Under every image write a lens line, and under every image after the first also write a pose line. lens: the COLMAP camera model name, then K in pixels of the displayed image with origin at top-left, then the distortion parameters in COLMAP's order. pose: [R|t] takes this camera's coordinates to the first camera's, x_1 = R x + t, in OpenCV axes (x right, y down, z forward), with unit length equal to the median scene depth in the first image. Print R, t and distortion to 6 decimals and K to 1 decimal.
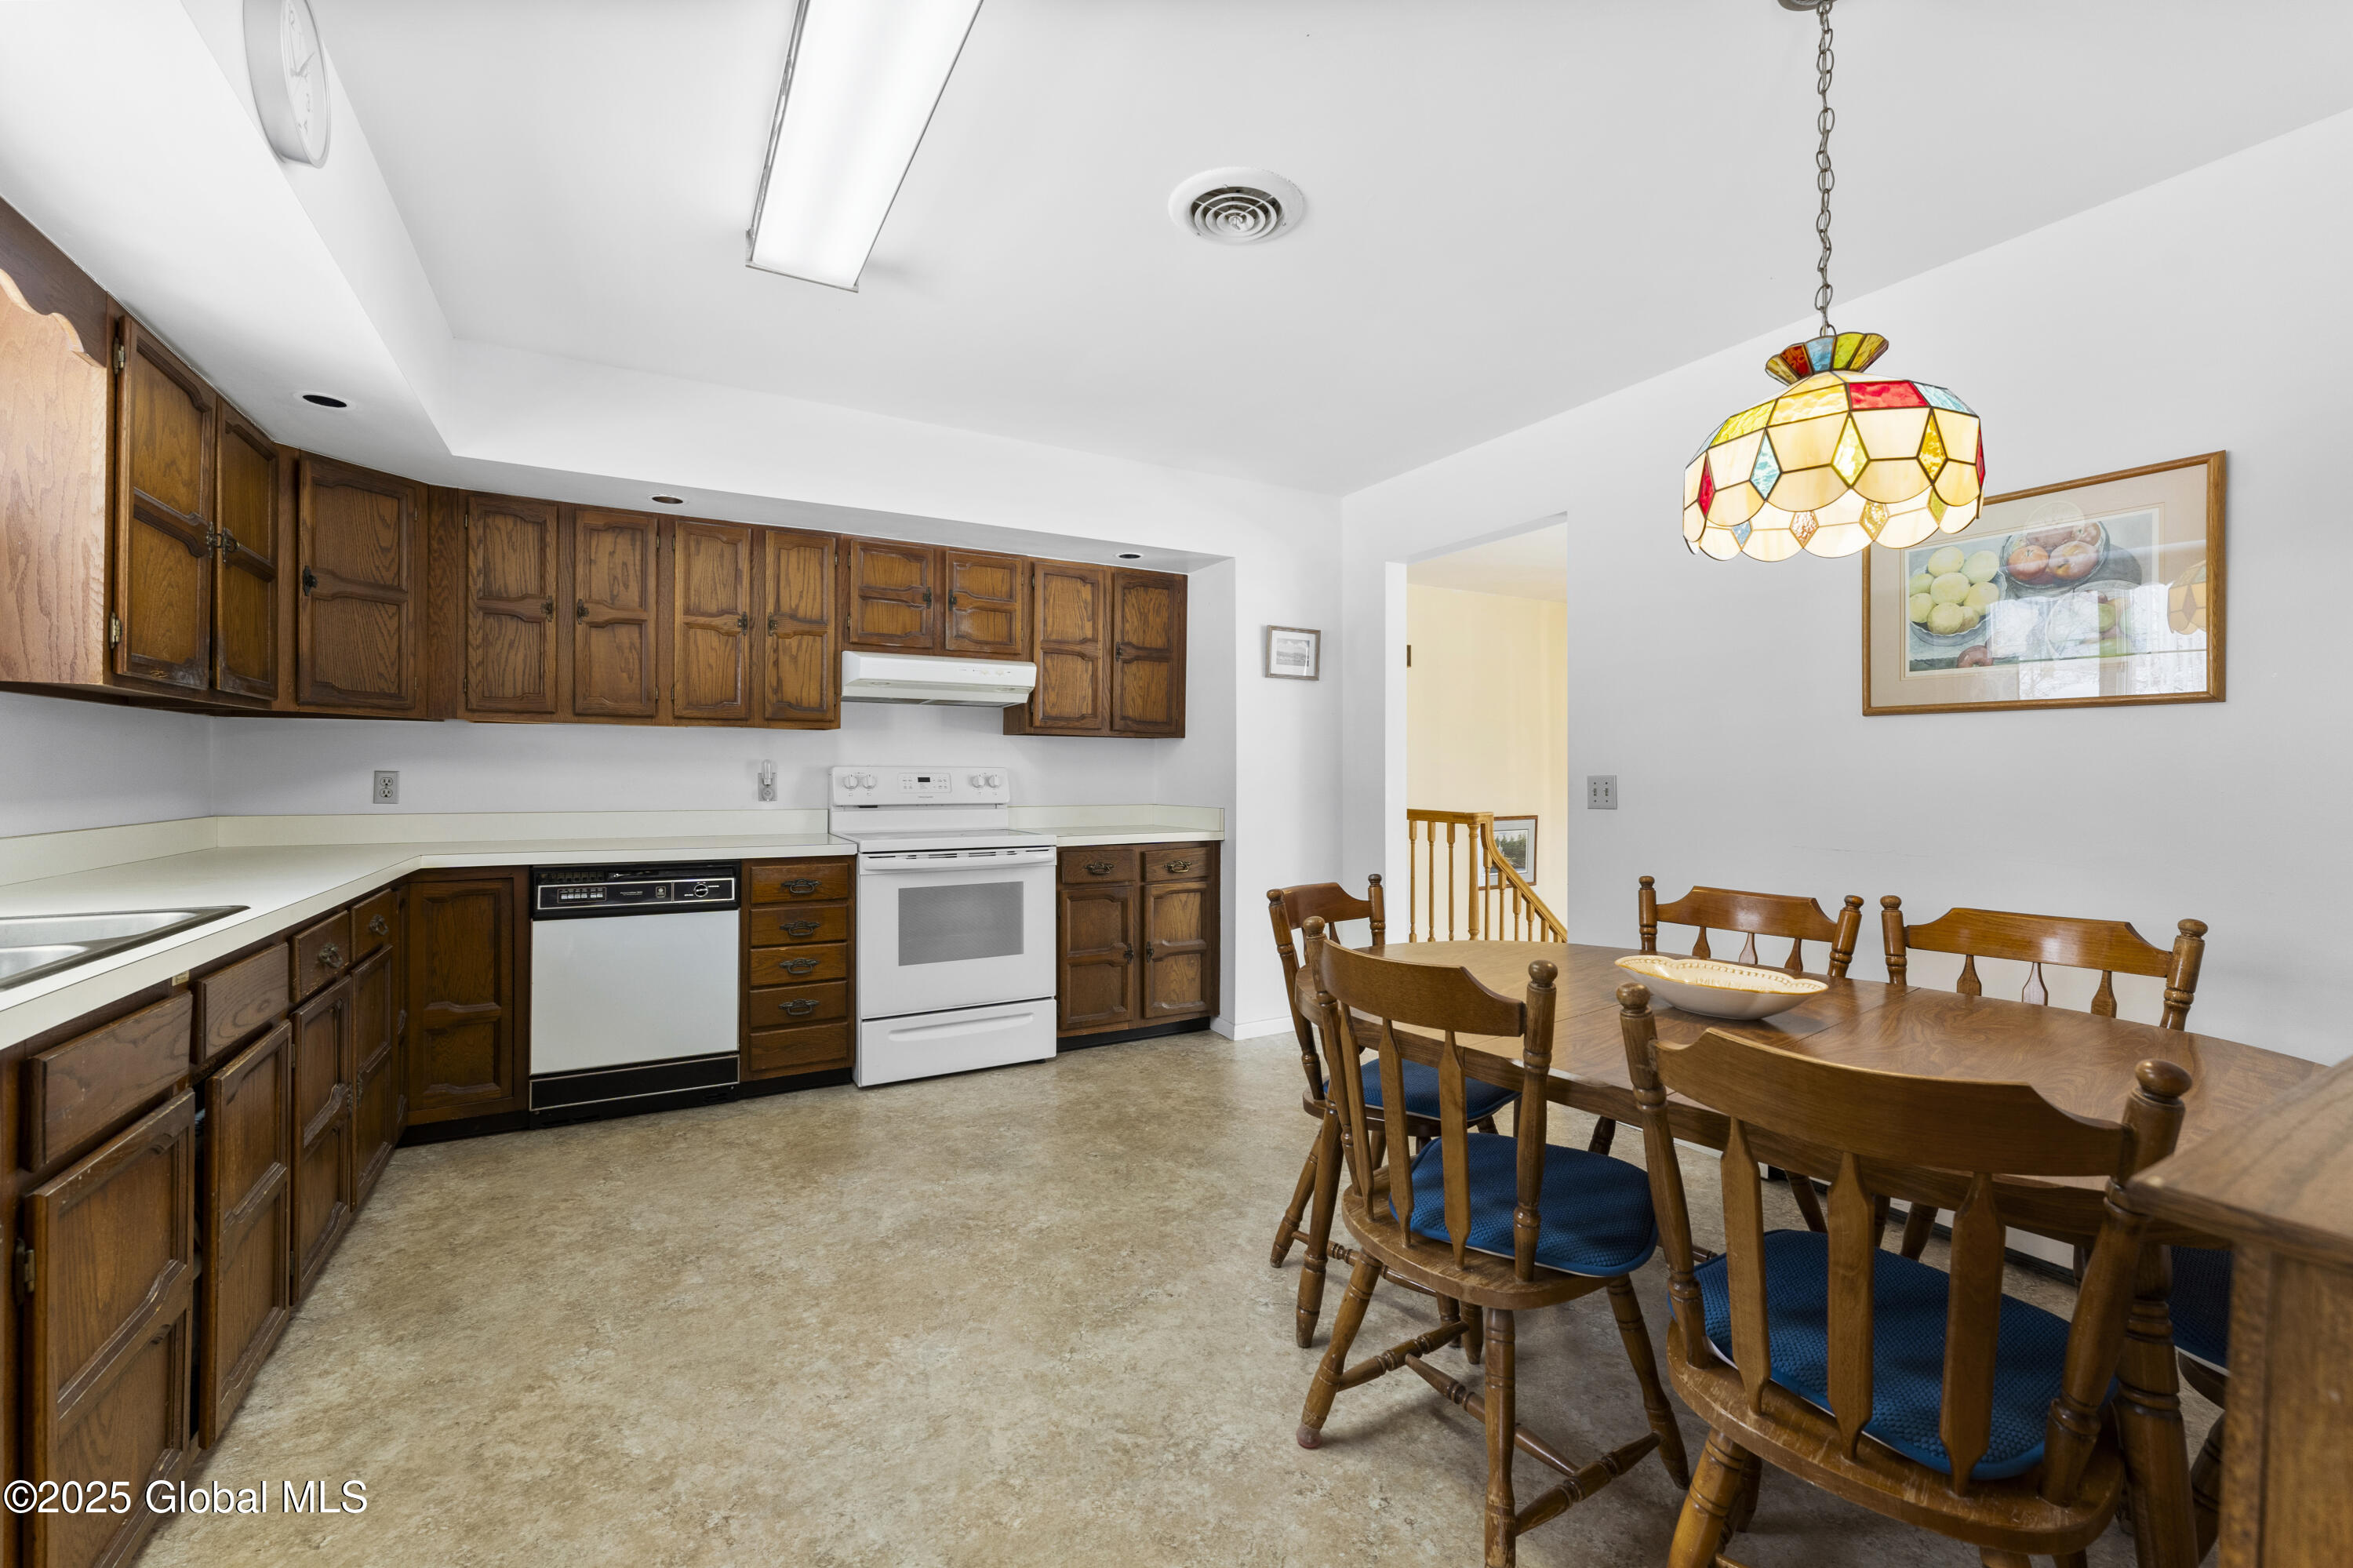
lens RADIAL K [[960.0, 0, 1180.9], [0, 960.0, 774.8], [0, 0, 1]] dist [-0.001263, 0.000821]
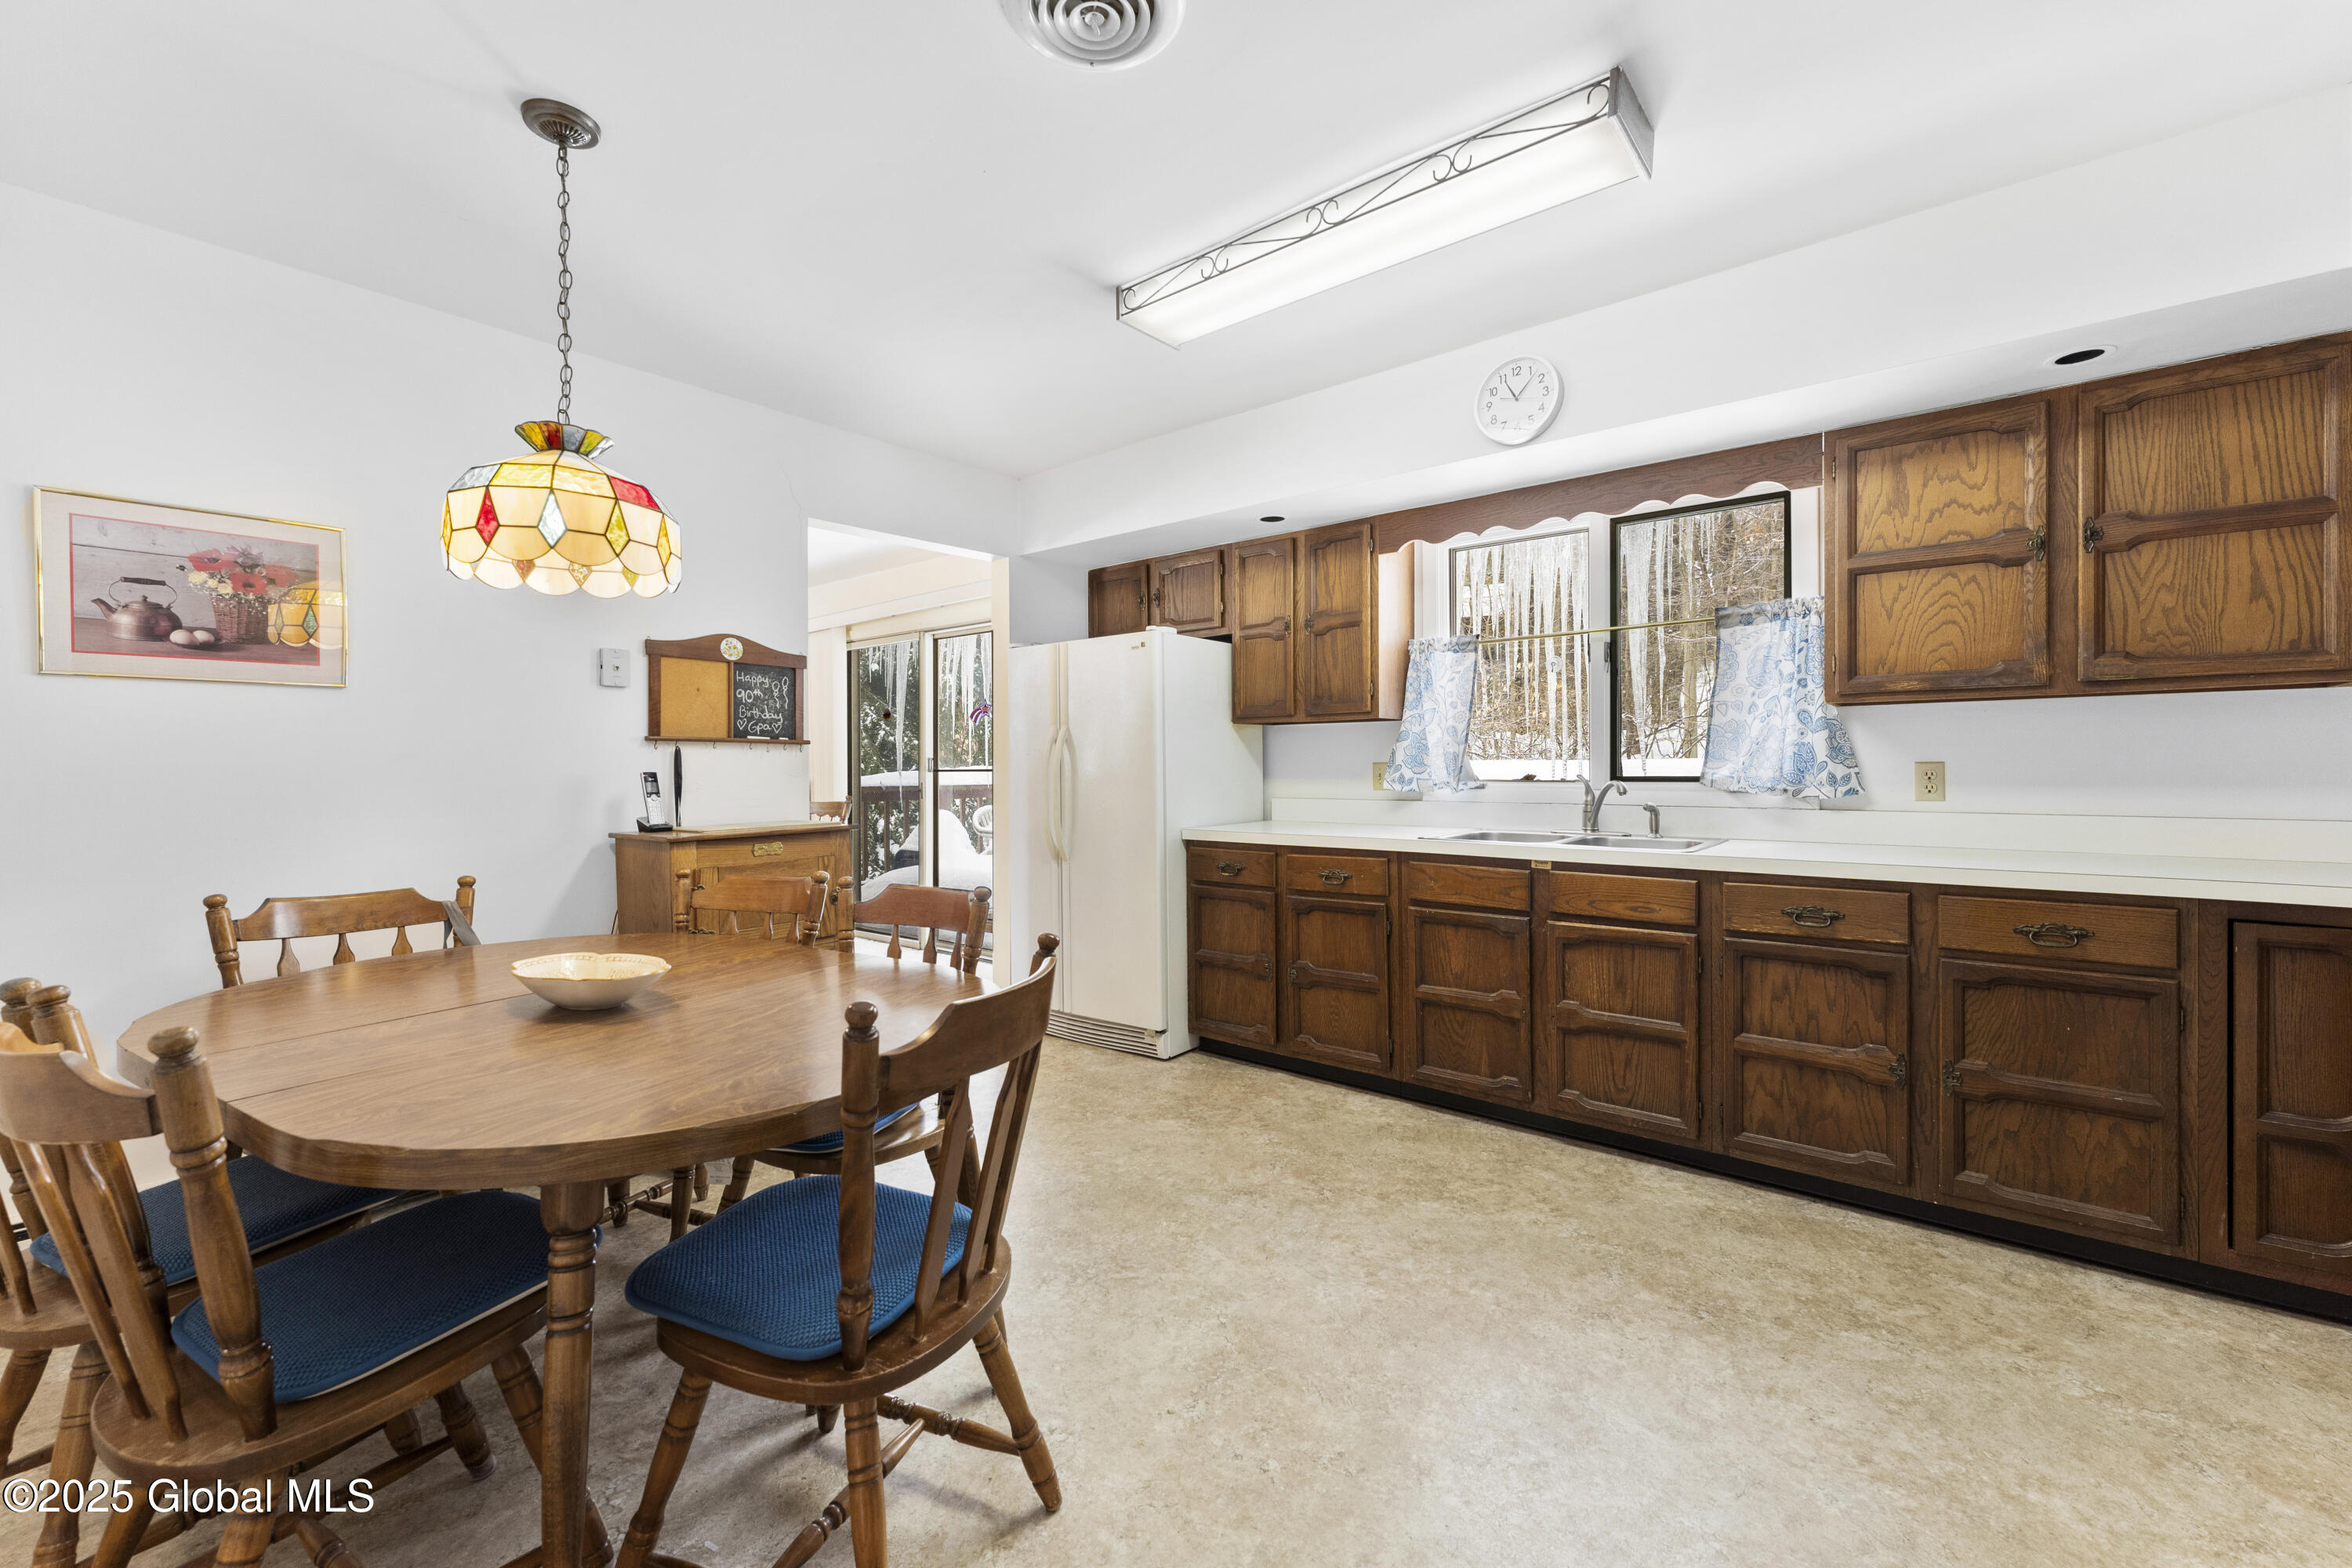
lens RADIAL K [[959.6, 0, 1177.3], [0, 959.6, 773.4], [0, 0, 1]] dist [-0.001263, 0.000821]
pose [[-0.934905, 0.006513, -0.354839, 0.275761], [0.003761, 0.999957, 0.008446, -0.002927], [0.354879, 0.006562, -0.934889, 1.810186]]
